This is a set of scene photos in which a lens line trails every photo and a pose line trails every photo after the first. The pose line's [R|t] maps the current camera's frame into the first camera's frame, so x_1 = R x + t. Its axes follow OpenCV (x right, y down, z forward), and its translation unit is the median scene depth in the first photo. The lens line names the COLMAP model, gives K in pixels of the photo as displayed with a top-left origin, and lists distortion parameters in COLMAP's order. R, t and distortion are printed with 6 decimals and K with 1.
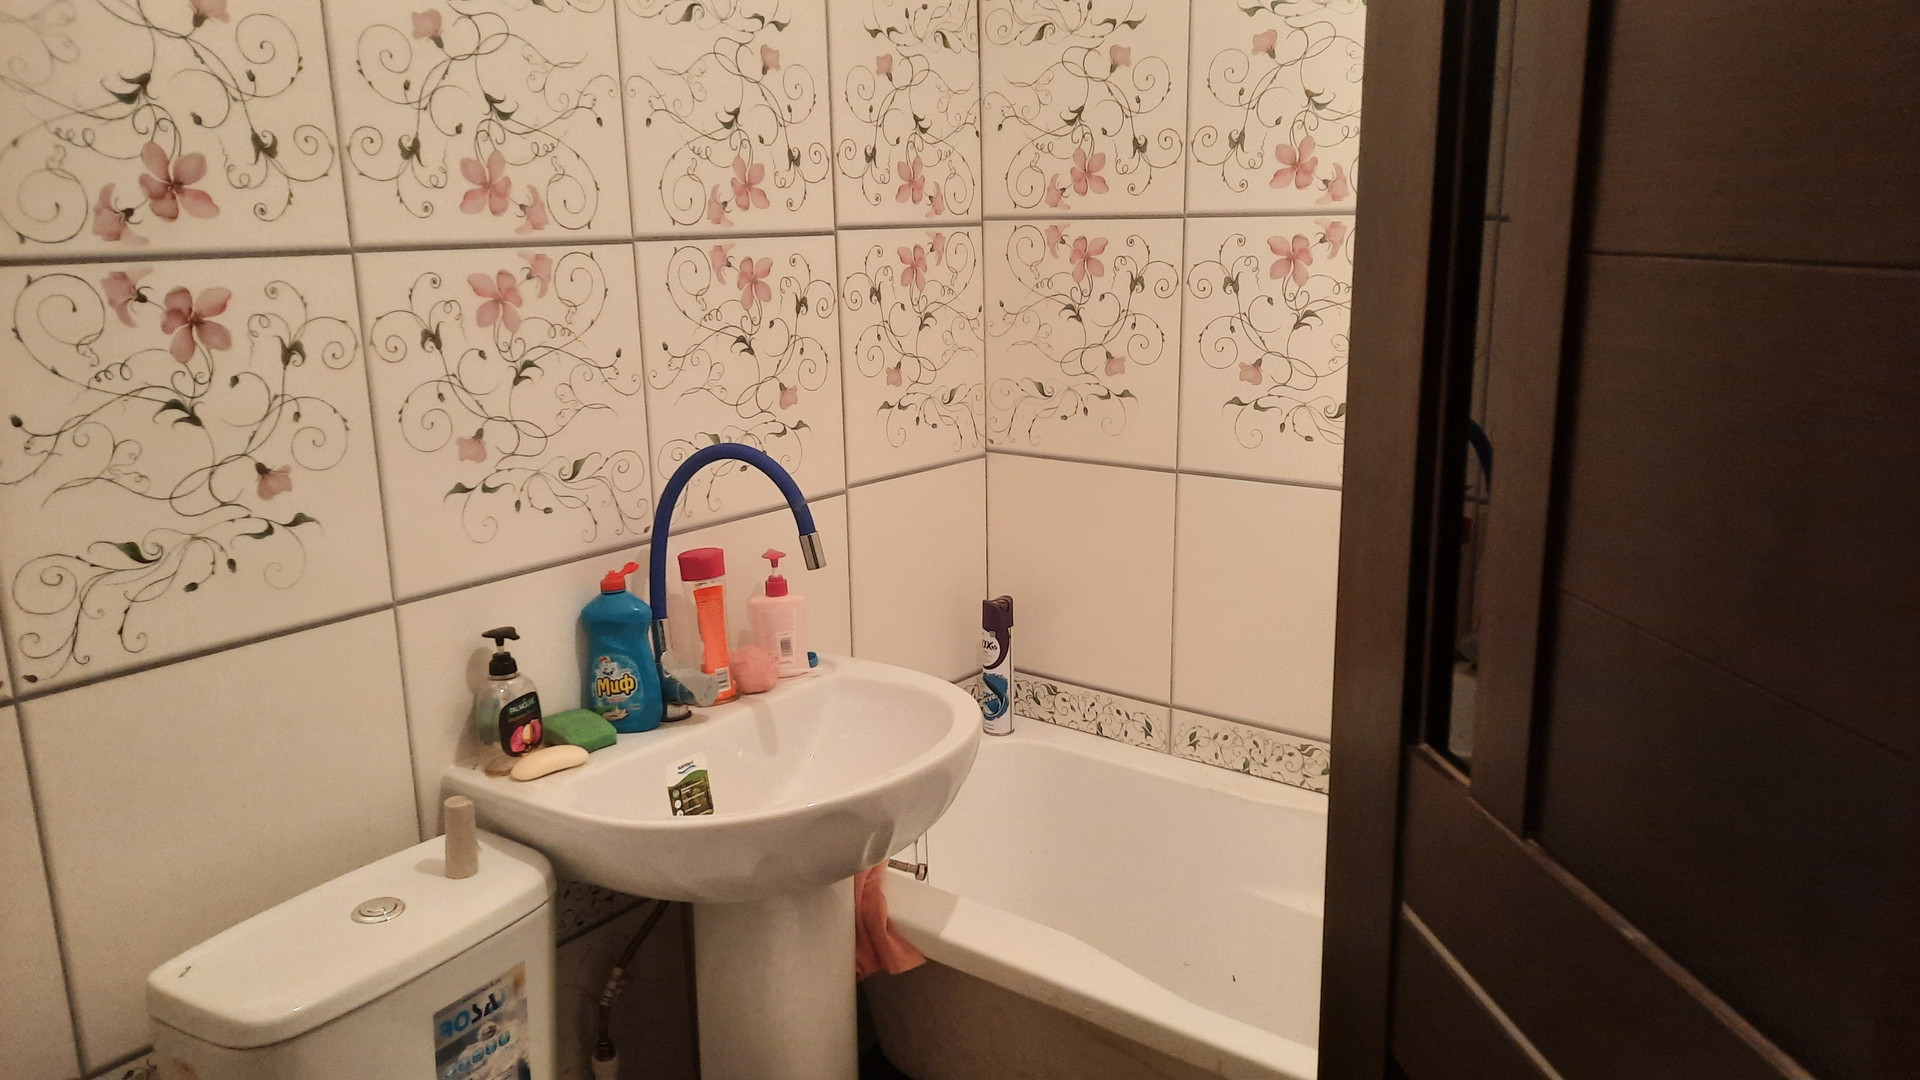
lens RADIAL K [[1412.2, 0, 960.0], [0, 1412.2, 540.0], [0, 0, 1]] dist [0.069163, -0.071384]
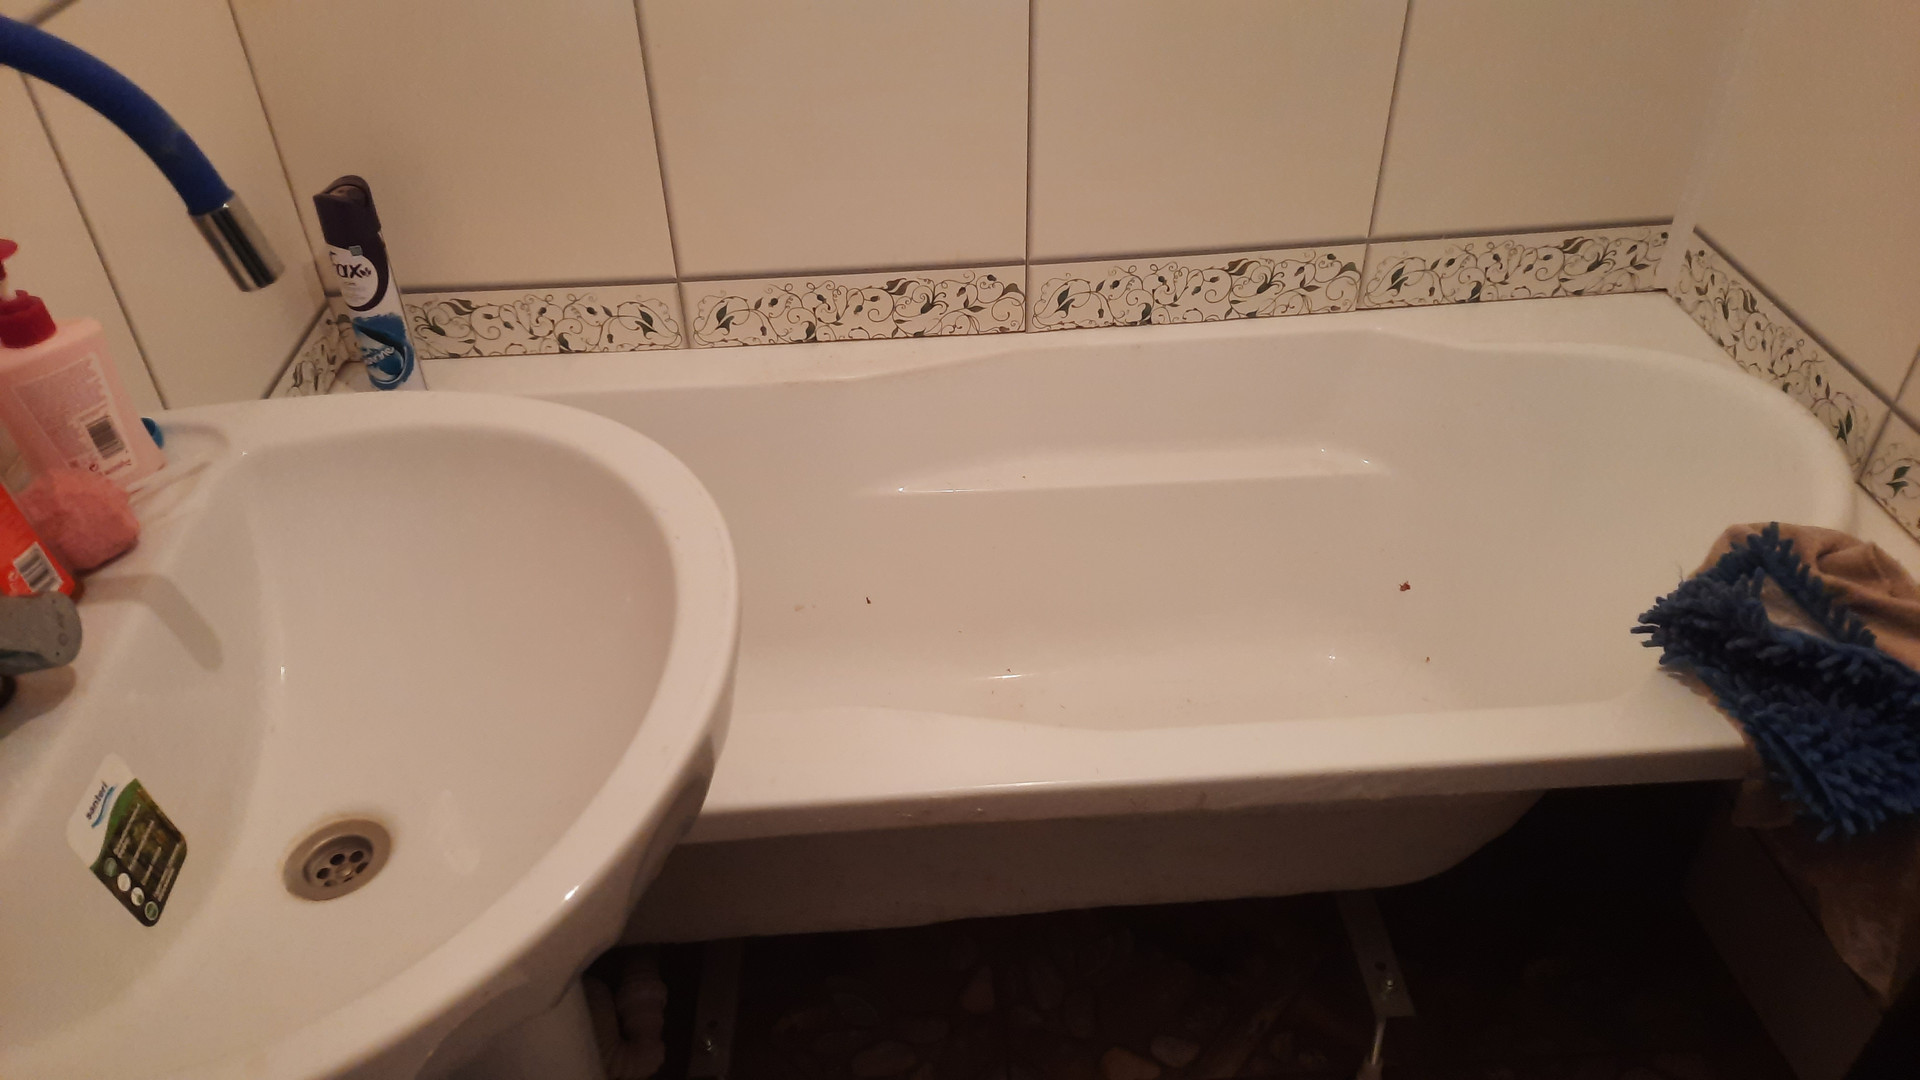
lens RADIAL K [[1403.1, 0, 964.0], [0, 1403.1, 528.9], [0, 0, 1]] dist [0.054186, -0.064630]
pose [[0.743589, -0.402672, 0.533789, -0.149769], [0.159392, 0.882060, 0.443355, -0.050627], [-0.649361, -0.244592, 0.720073, 0.410782]]
